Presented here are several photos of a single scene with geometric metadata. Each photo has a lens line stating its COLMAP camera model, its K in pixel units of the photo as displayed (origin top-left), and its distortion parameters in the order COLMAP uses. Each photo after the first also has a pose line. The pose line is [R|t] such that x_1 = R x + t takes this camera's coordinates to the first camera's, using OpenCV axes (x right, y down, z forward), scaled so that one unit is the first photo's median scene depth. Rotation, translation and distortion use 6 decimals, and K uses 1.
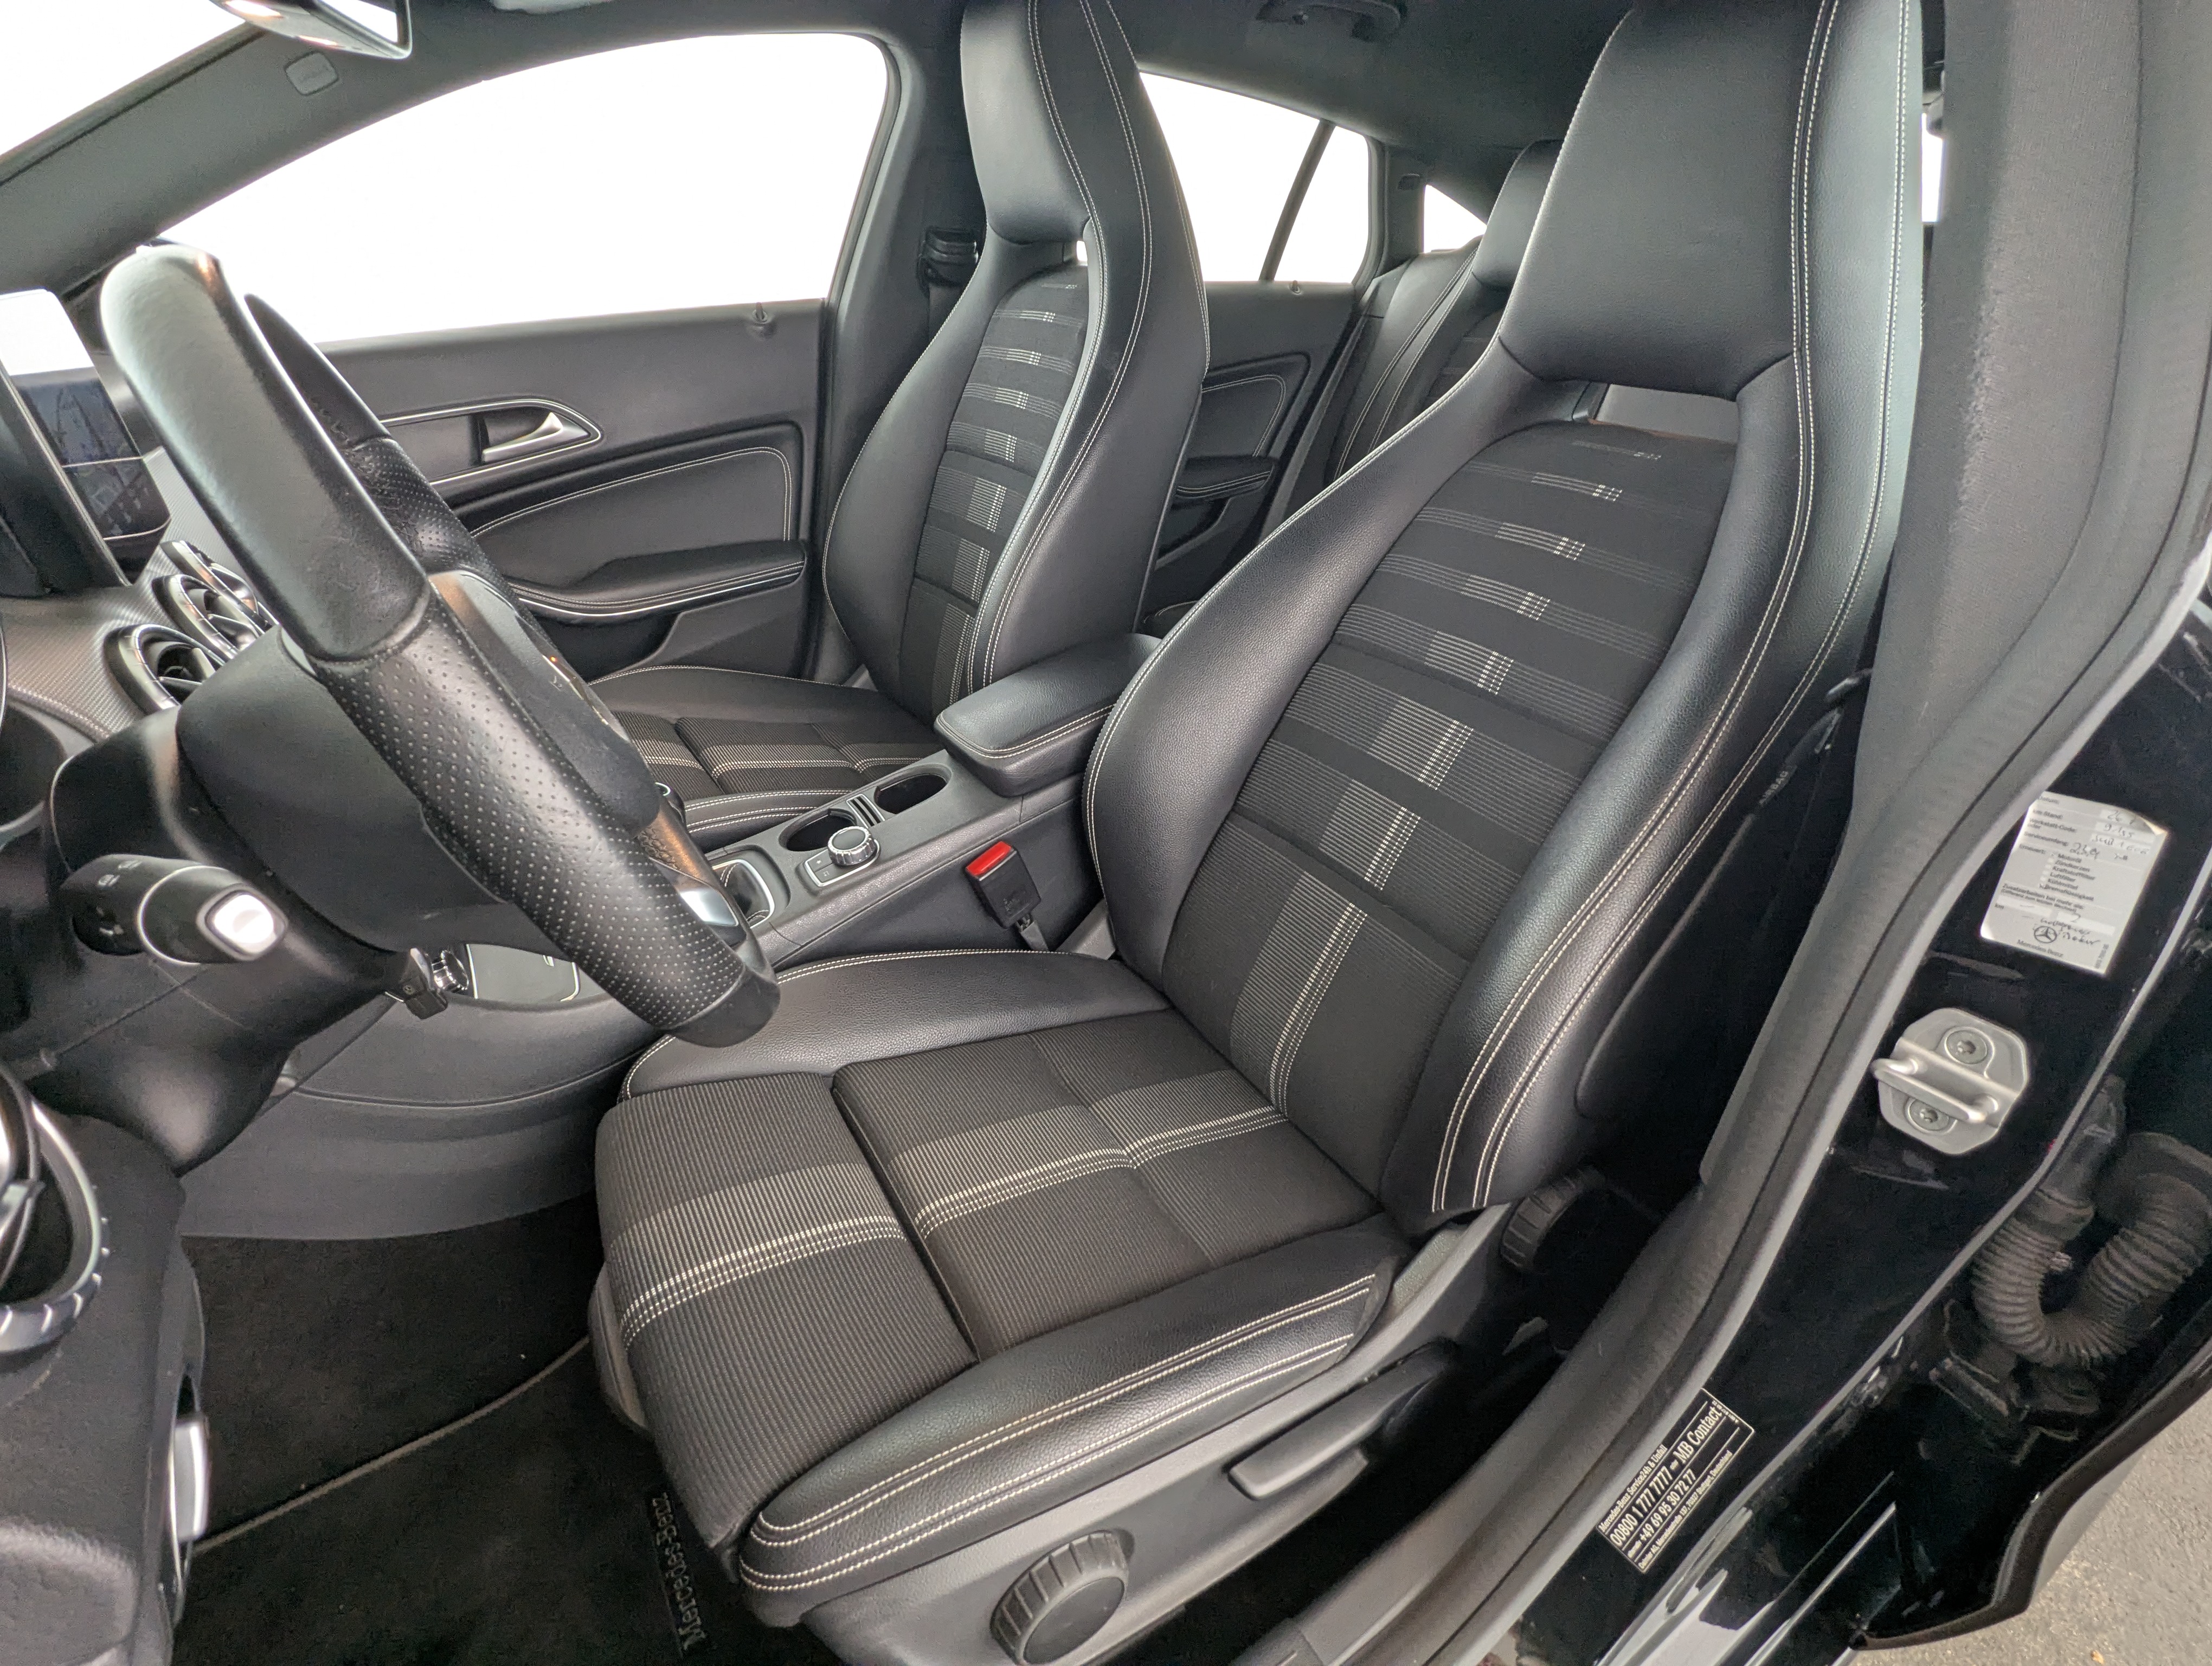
lens RADIAL K [[1048.2, 0, 1107.0], [0, 1048.2, 828.1], [0, 0, 1]] dist [-0.005558, 0.001968]
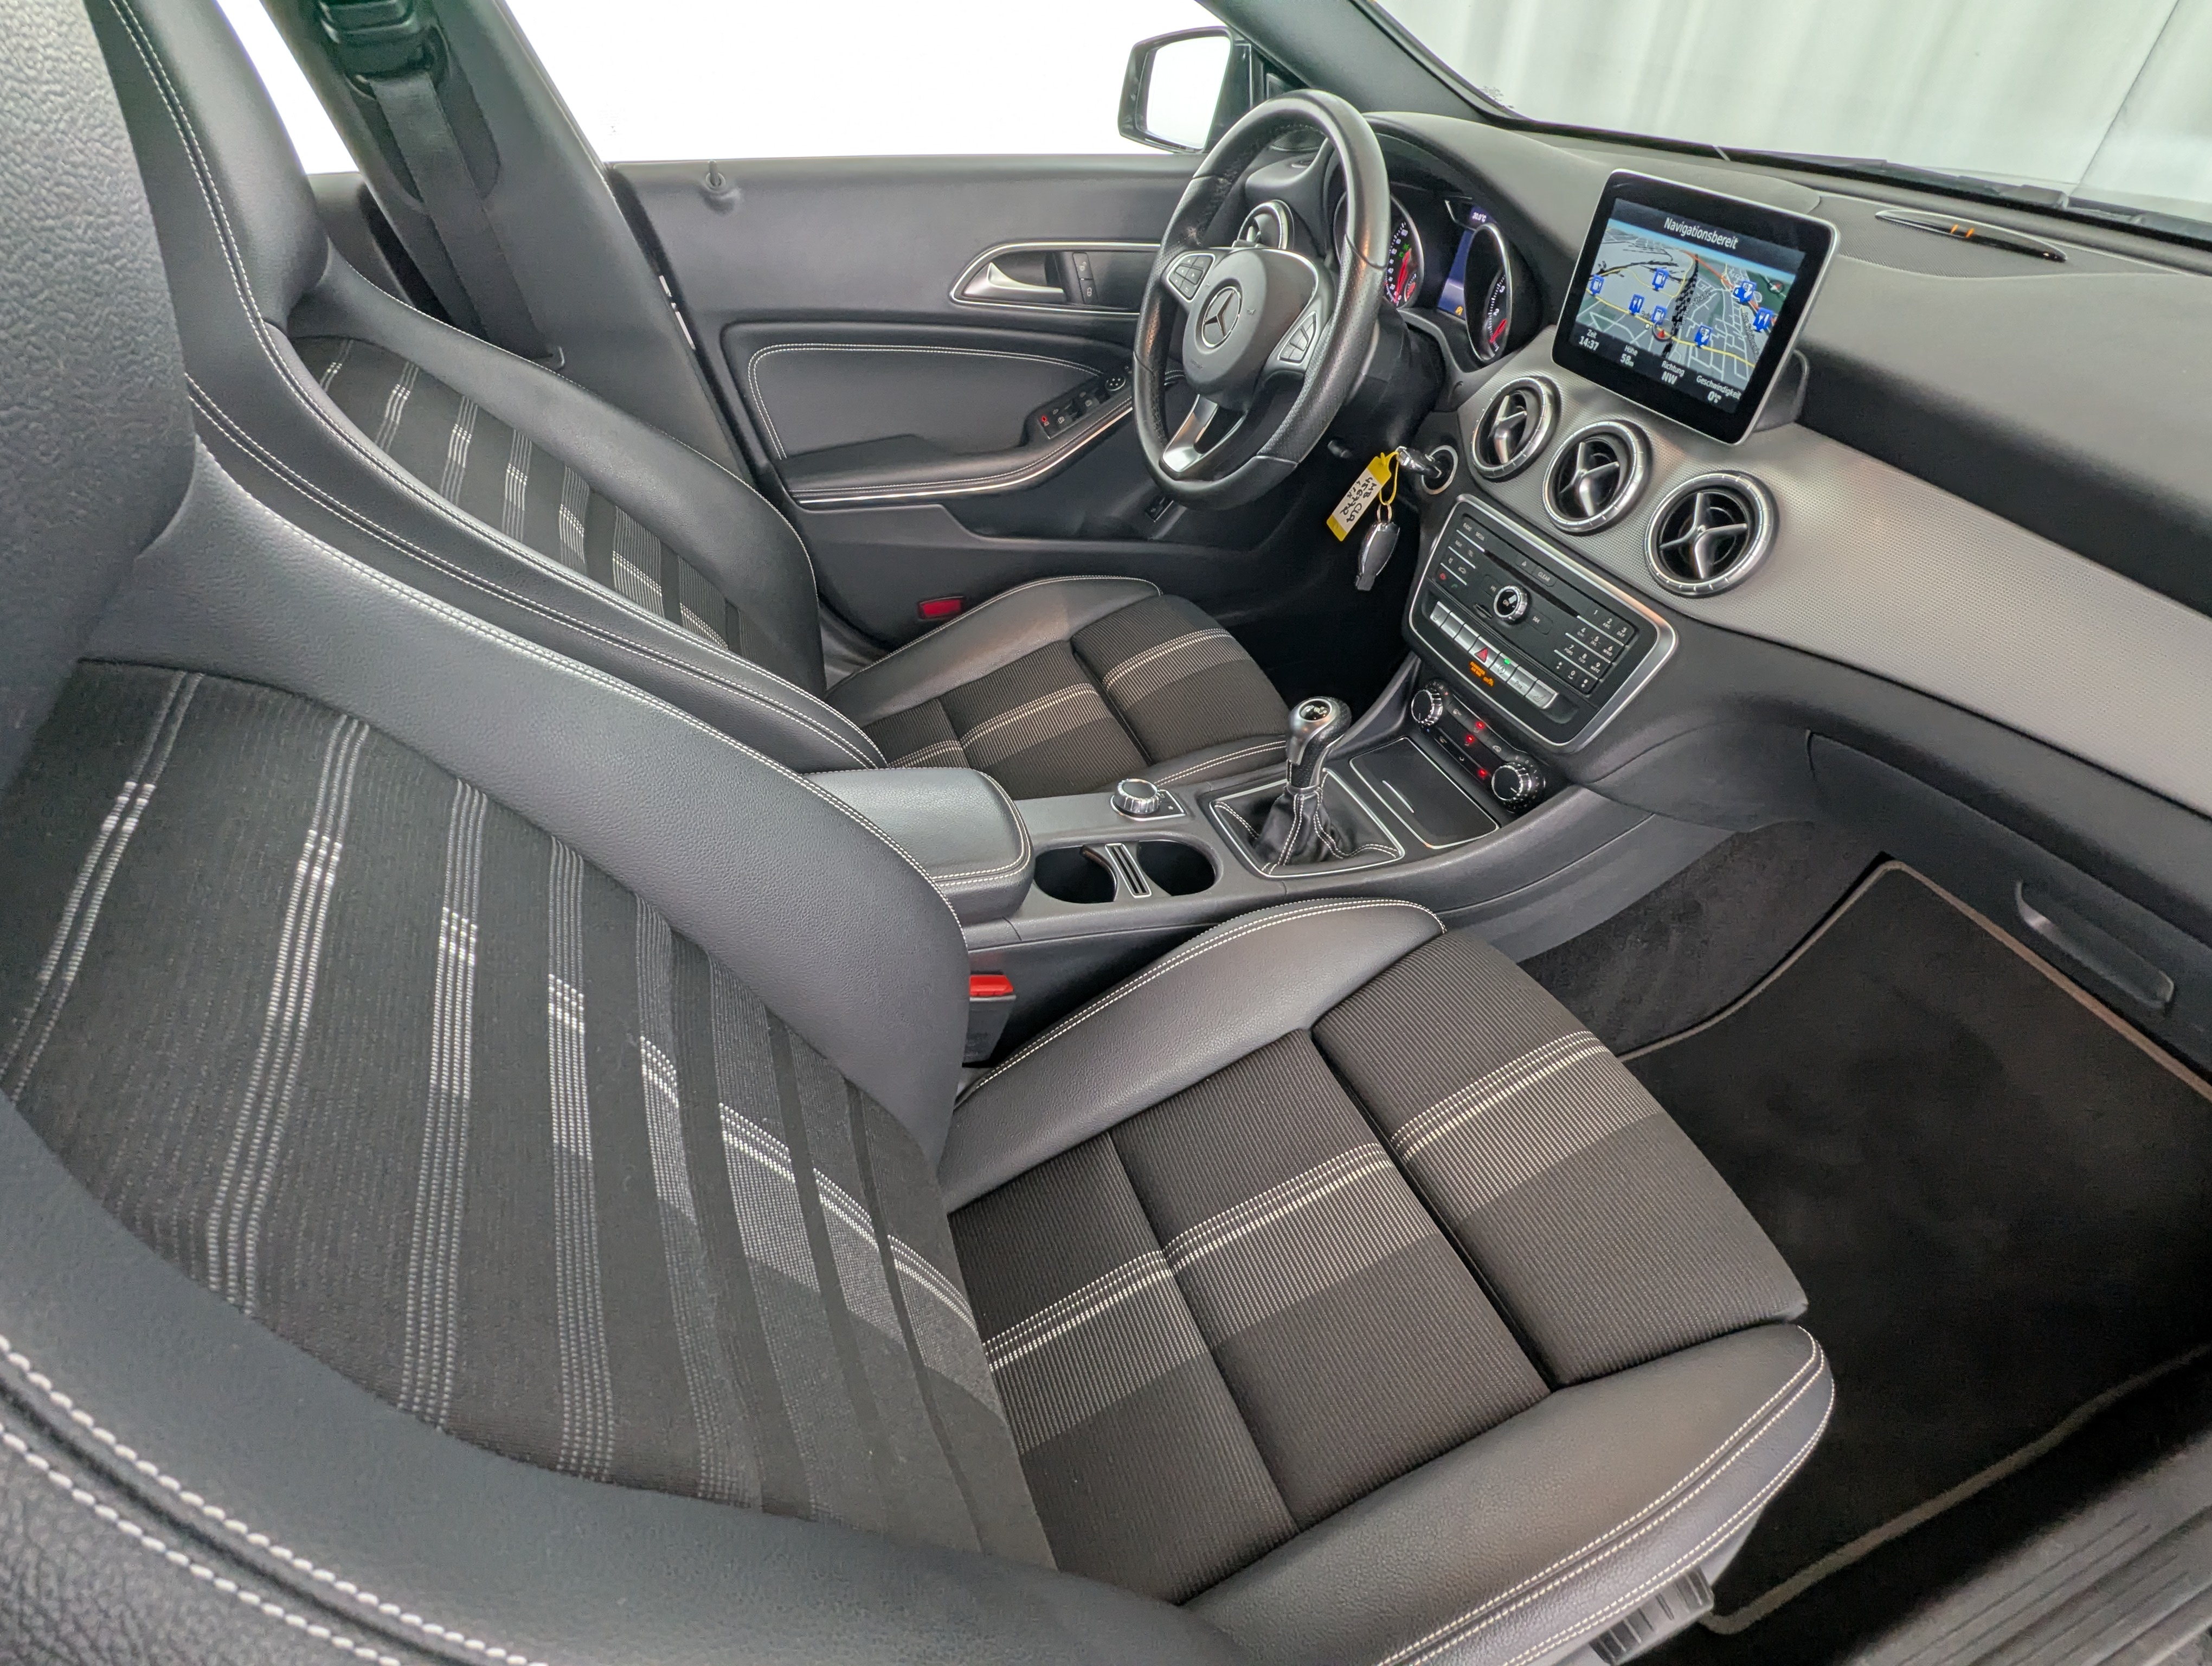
lens RADIAL K [[1048.2, 0, 1100.4], [0, 1048.2, 837.4], [0, 0, 1]] dist [-0.005558, 0.001968]
pose [[-0.980848, -0.126098, 0.148445, -0.268580], [0.099111, 0.332968, 0.937715, -0.682209], [-0.167671, 0.934469, -0.314094, 1.006321]]
